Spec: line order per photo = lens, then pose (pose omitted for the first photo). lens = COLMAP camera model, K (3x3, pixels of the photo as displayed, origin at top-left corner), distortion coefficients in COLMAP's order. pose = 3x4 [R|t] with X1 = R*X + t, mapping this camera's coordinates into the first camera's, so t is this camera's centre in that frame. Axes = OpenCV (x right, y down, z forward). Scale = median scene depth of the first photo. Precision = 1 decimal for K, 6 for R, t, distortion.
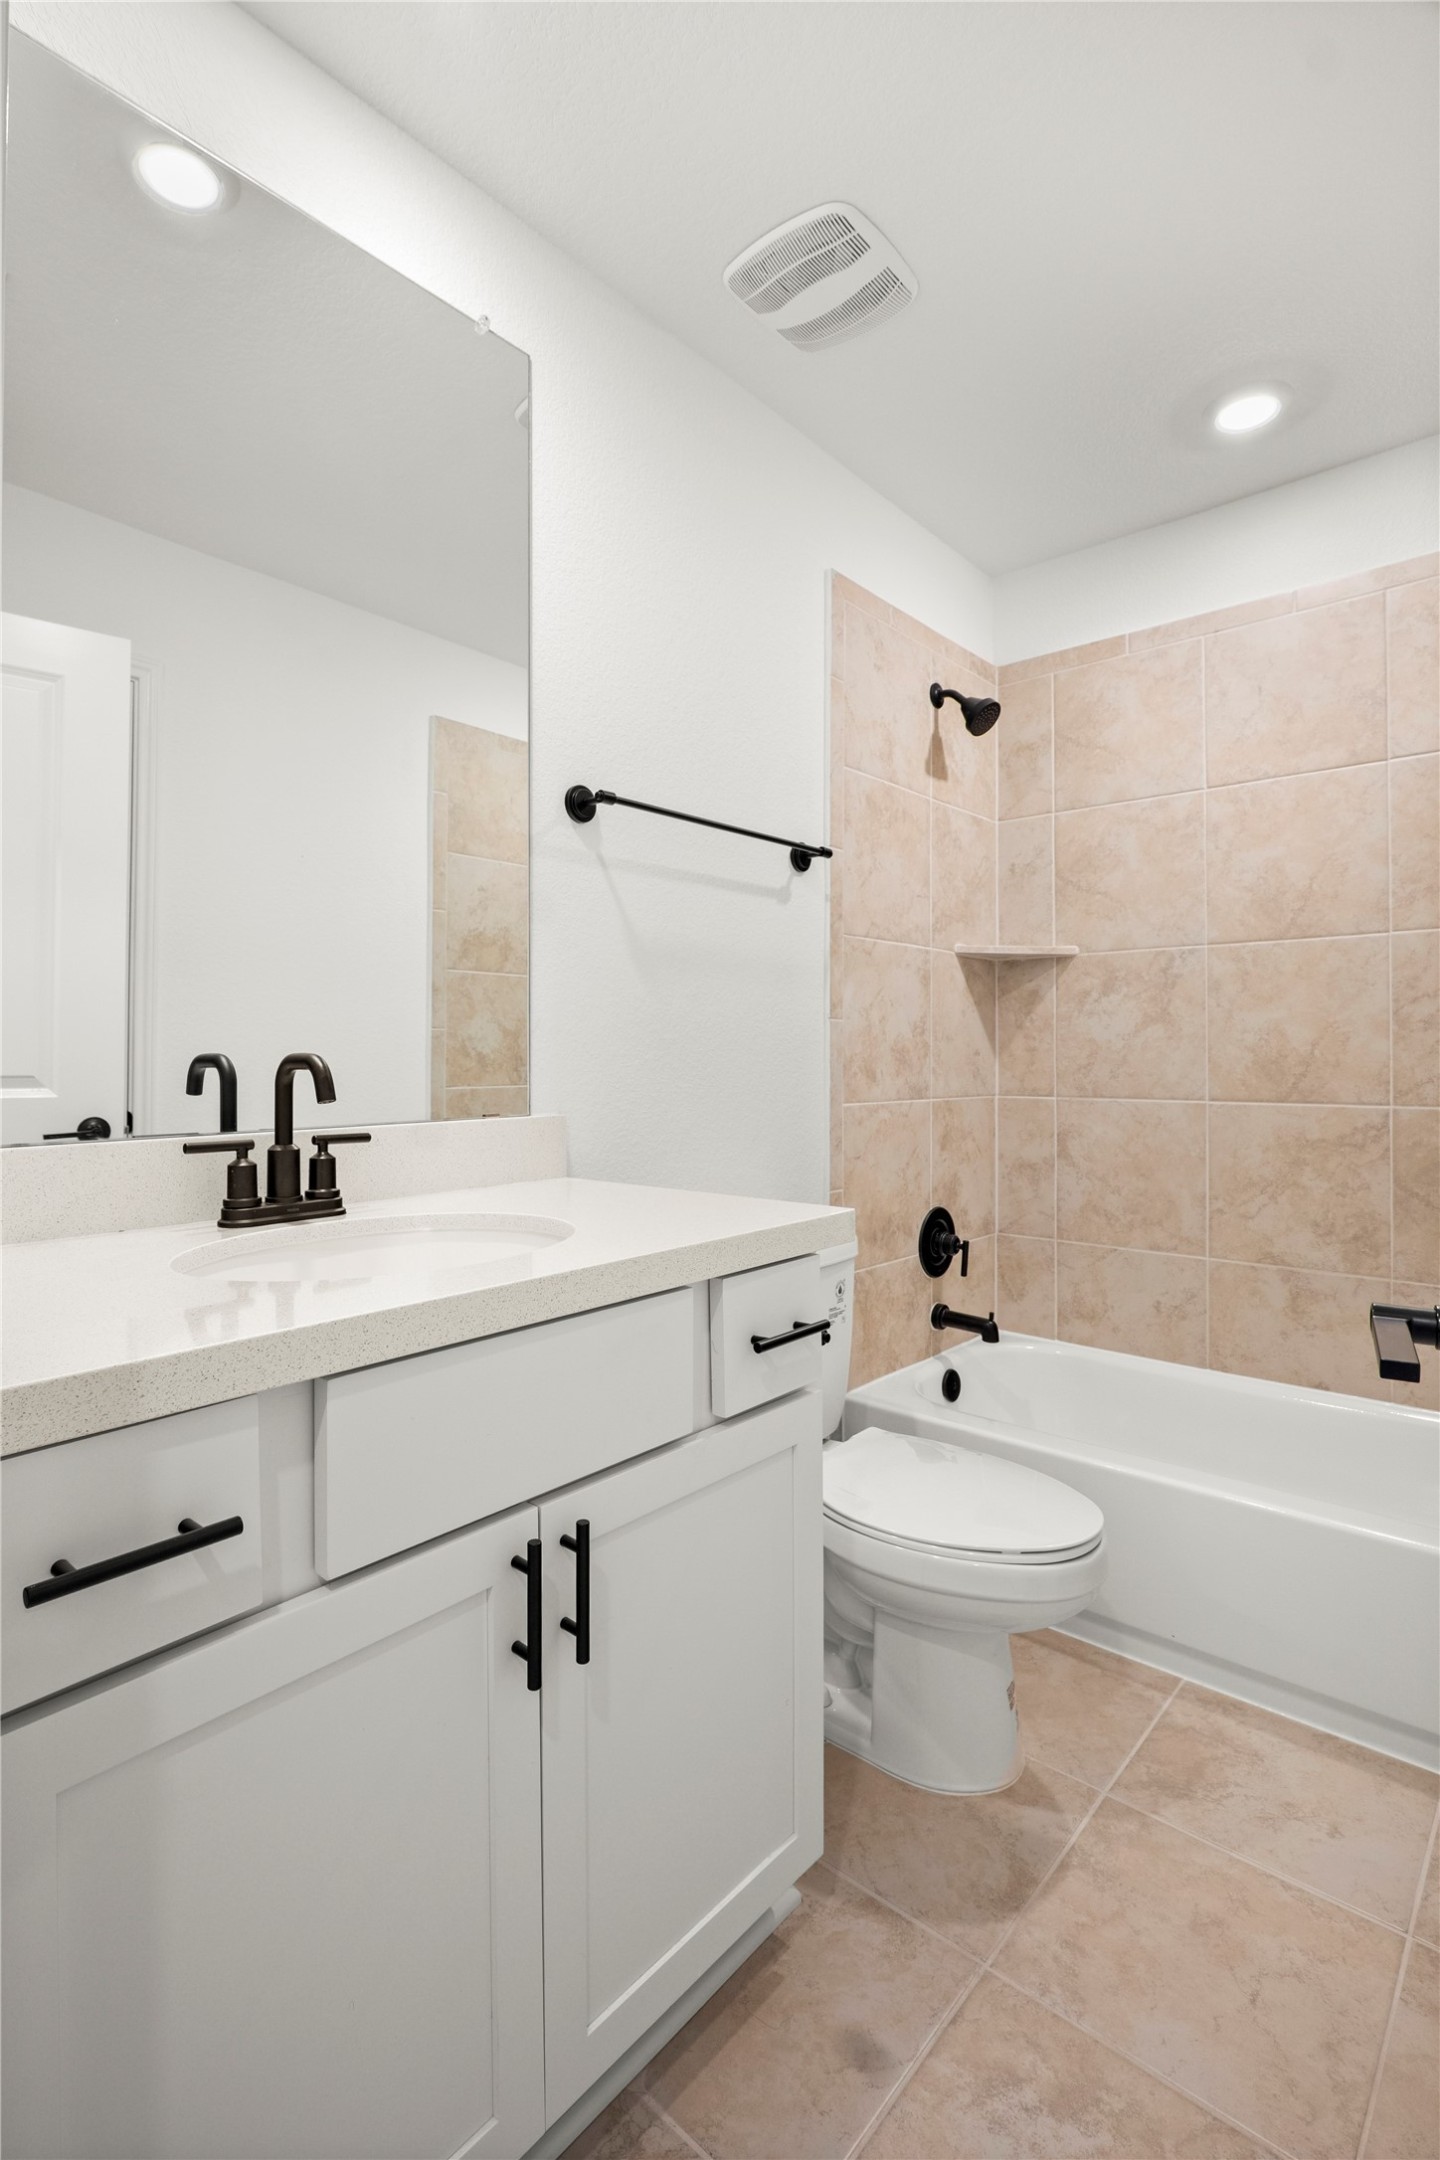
lens RADIAL K [[1039.6, 0, 713.0], [0, 1039.6, 1063.7], [0, 0, 1]] dist [-0.000682, 0.000071]
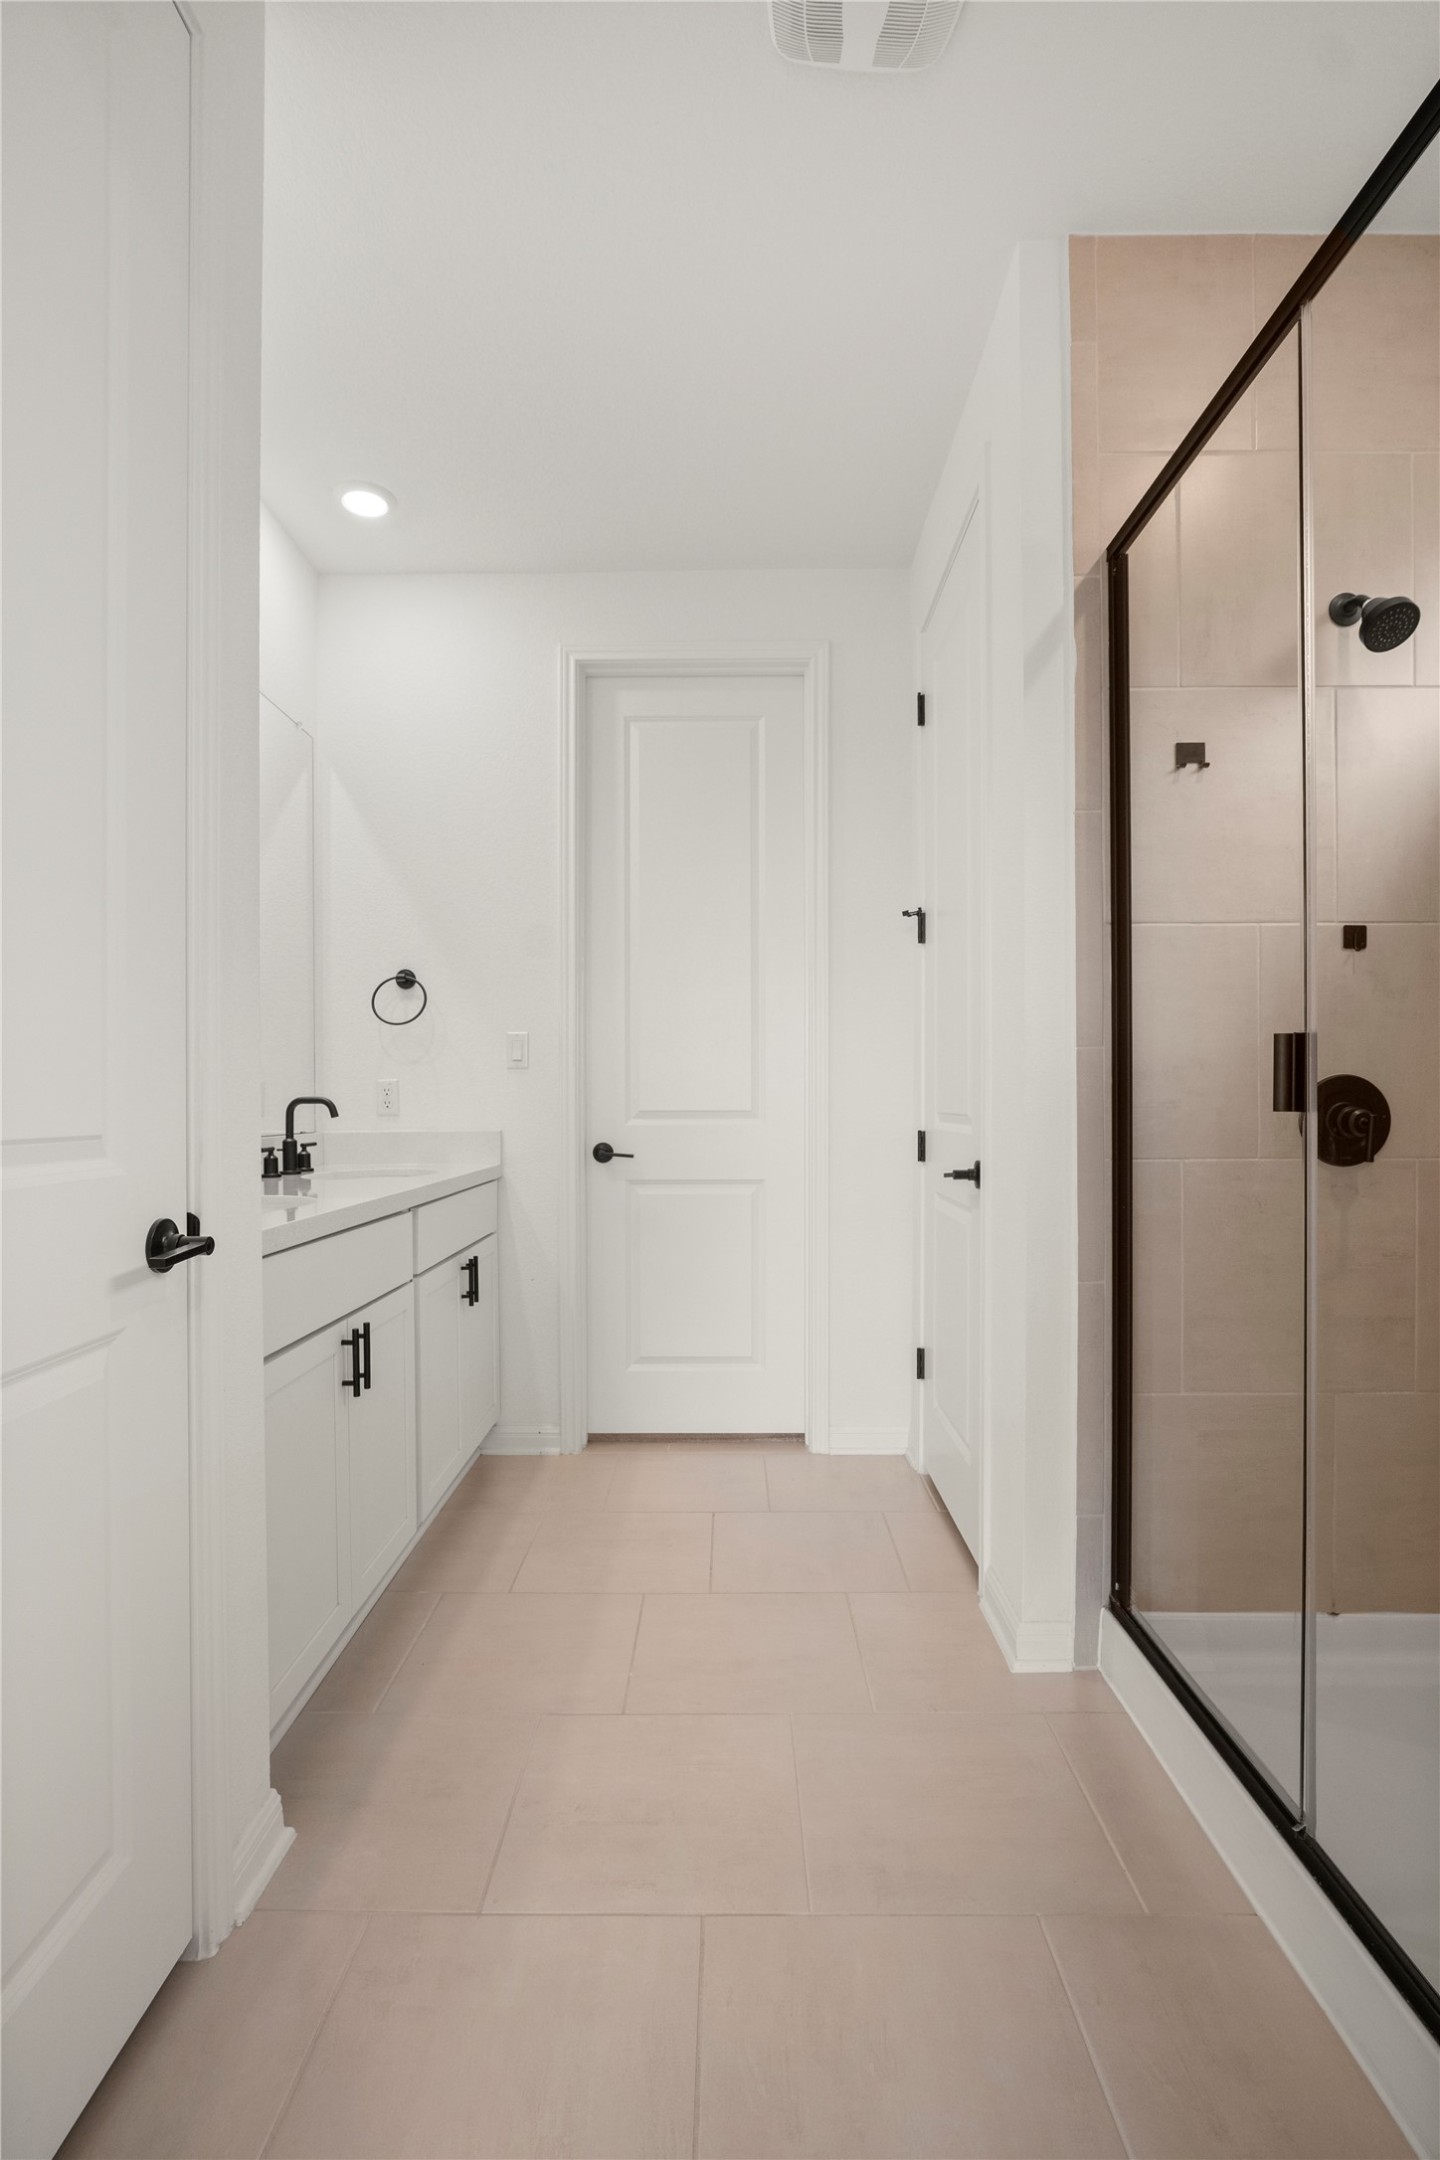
lens RADIAL K [[1039.6, 0, 720.8], [0, 1039.6, 1082.4], [0, 0, 1]] dist [-0.000682, 0.000071]
pose [[0.757340, -0.007713, 0.652976, -1.679719], [0.022310, 0.999652, -0.014068, -0.019368], [-0.652640, 0.025222, 0.757248, -1.938492]]
